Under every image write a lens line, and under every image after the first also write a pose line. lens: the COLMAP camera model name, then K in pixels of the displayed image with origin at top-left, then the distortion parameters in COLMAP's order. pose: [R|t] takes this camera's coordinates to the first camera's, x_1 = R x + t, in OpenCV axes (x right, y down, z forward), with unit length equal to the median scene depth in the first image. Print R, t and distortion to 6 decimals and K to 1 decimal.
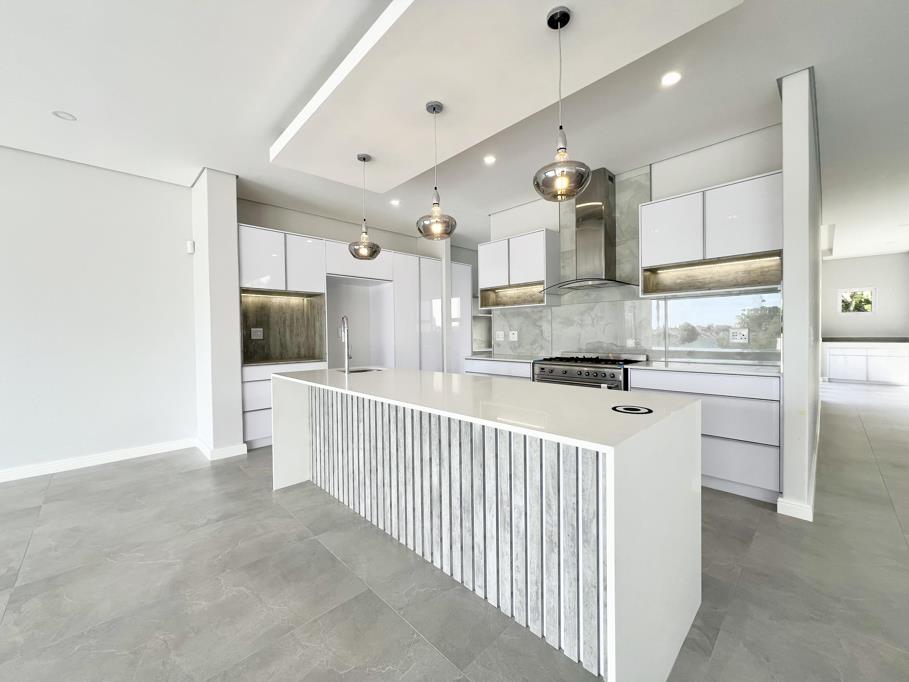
lens RADIAL K [[363.9, 0, 454.5], [0, 363.9, 341.0], [0, 0, 1]] dist [-0.002099, -0.000101]
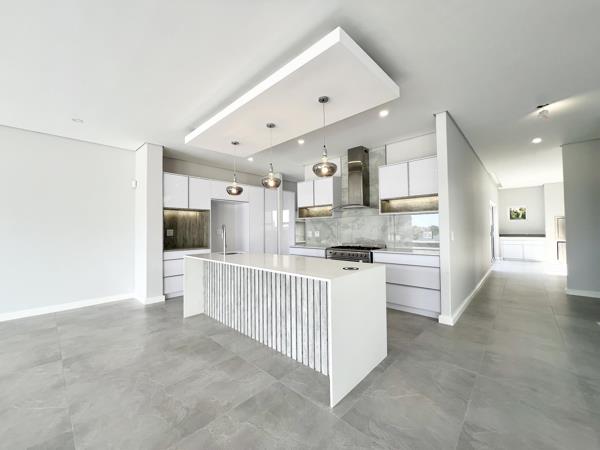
lens RADIAL K [[240.2, 0, 300.0], [0, 240.2, 225.0], [0, 0, 1]] dist [-0.002099, -0.000101]
pose [[0.998866, 0.002919, 0.047519, 0.031563], [-0.000967, 0.999157, -0.041050, -0.013065], [-0.047598, 0.040957, 0.998027, -0.228202]]
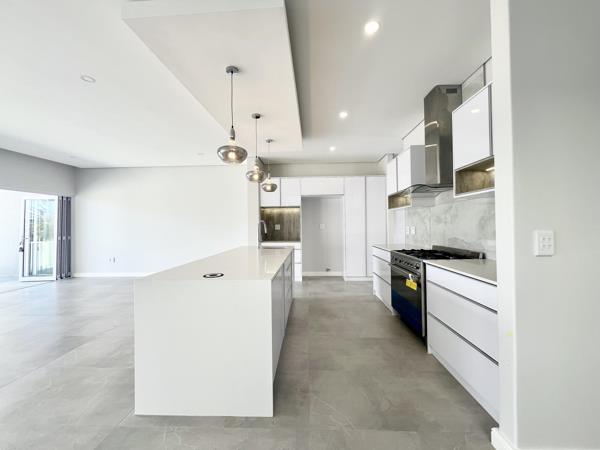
lens RADIAL K [[244.5, 0, 300.0], [0, 244.5, 225.0], [0, 0, 1]] dist [0.026889, -0.000127]
pose [[0.683193, 0.002605, -0.730233, 0.707857], [-0.015696, 0.999815, -0.011119, -0.024573], [0.730069, 0.019058, 0.683107, 0.176717]]
